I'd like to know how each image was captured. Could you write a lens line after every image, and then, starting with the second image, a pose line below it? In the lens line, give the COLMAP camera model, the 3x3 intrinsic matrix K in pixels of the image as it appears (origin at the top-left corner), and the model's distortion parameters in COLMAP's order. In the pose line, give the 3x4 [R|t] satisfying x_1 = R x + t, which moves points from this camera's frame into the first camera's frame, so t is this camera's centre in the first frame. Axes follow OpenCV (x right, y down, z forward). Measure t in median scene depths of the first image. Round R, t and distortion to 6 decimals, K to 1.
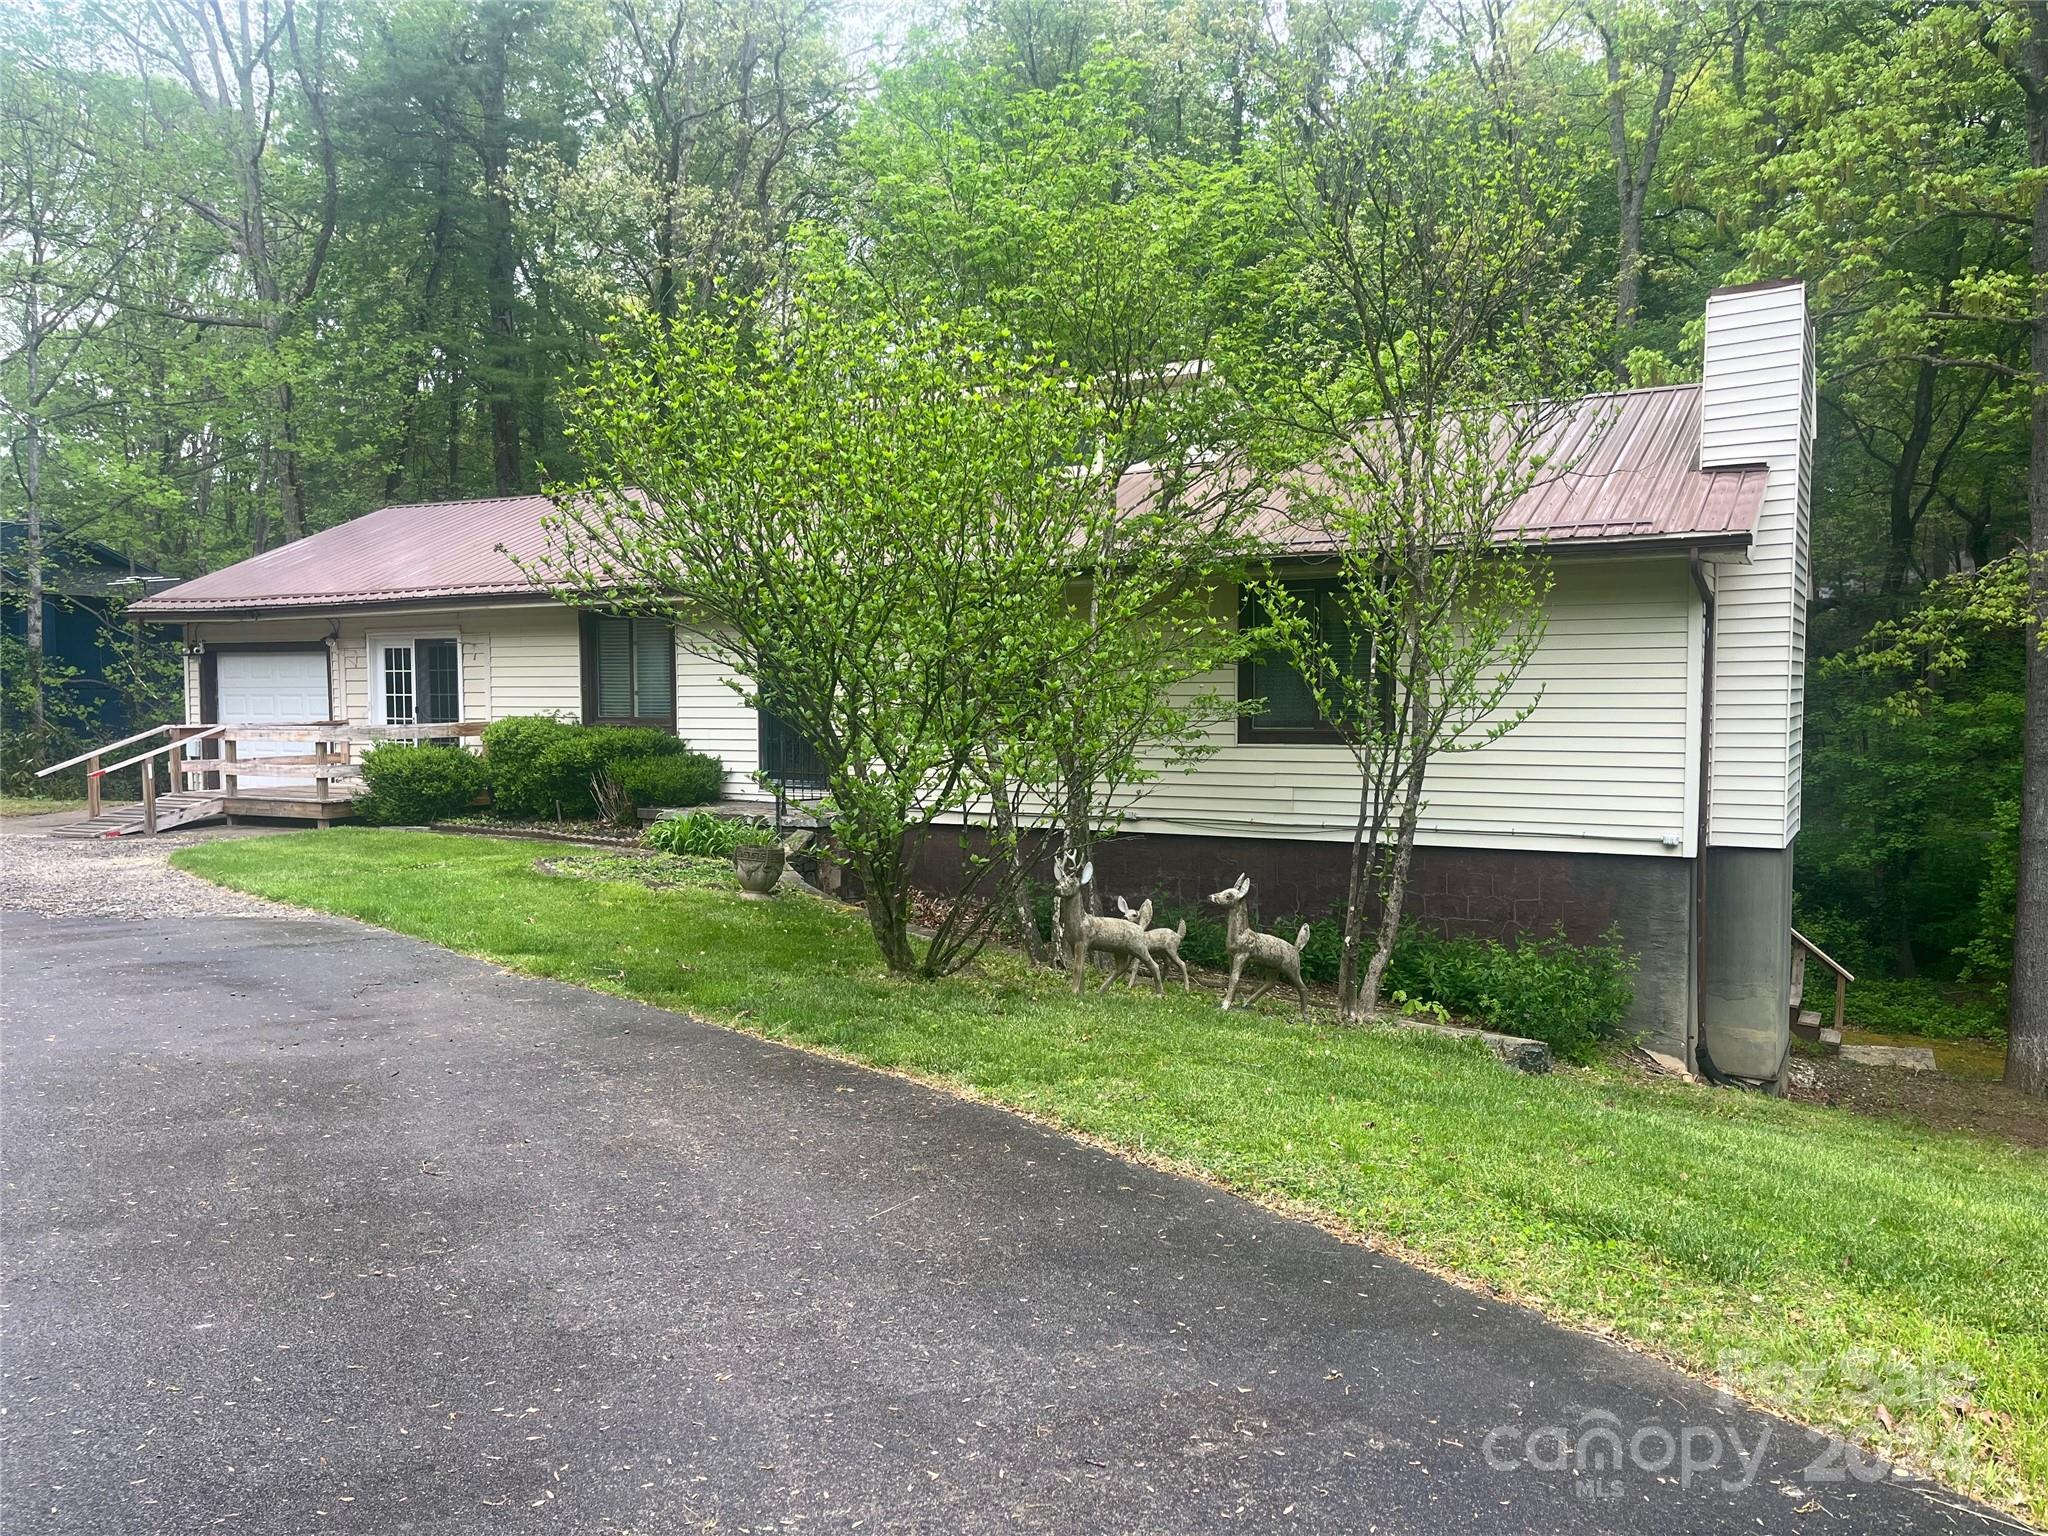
lens RADIAL K [[1444.1, 0, 1024.0], [0, 1444.1, 768.0], [0, 0, 1]] dist [-0.002887, -0.004334]
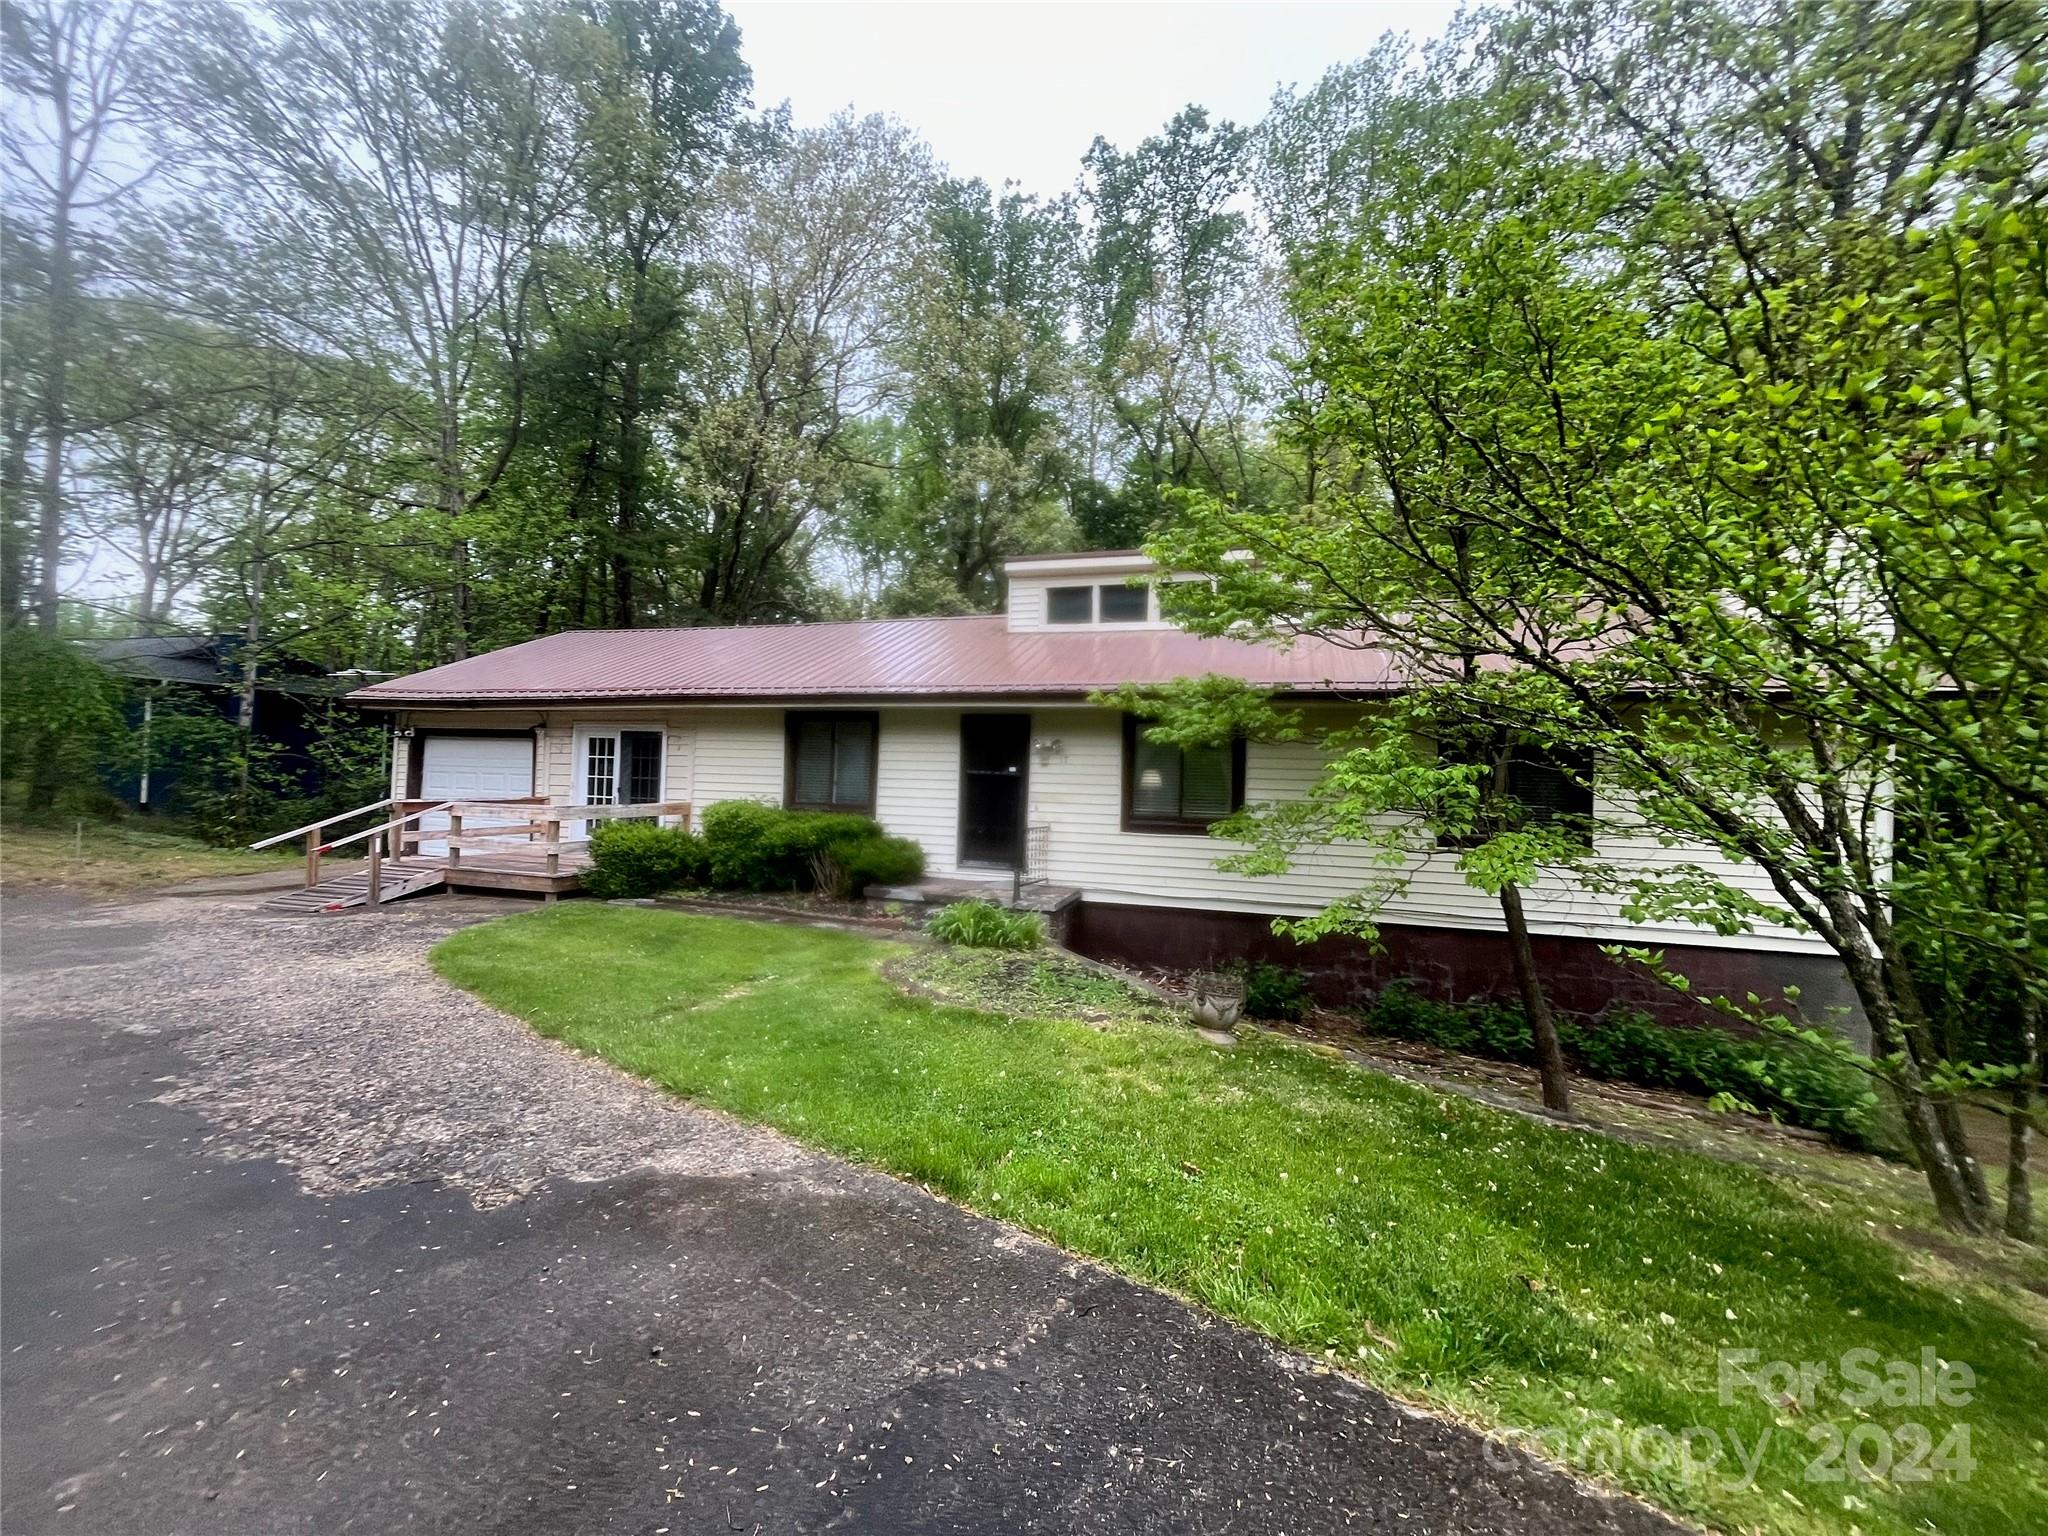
lens RADIAL K [[834.0, 0, 1024.0], [0, 834.0, 768.0], [0, 0, 1]] dist [0.000872, 0.000204]
pose [[0.986889, 0.030311, 0.158529, -0.200145], [-0.019821, 0.997533, -0.067338, -0.018899], [-0.160179, 0.063313, 0.985055, 0.269524]]
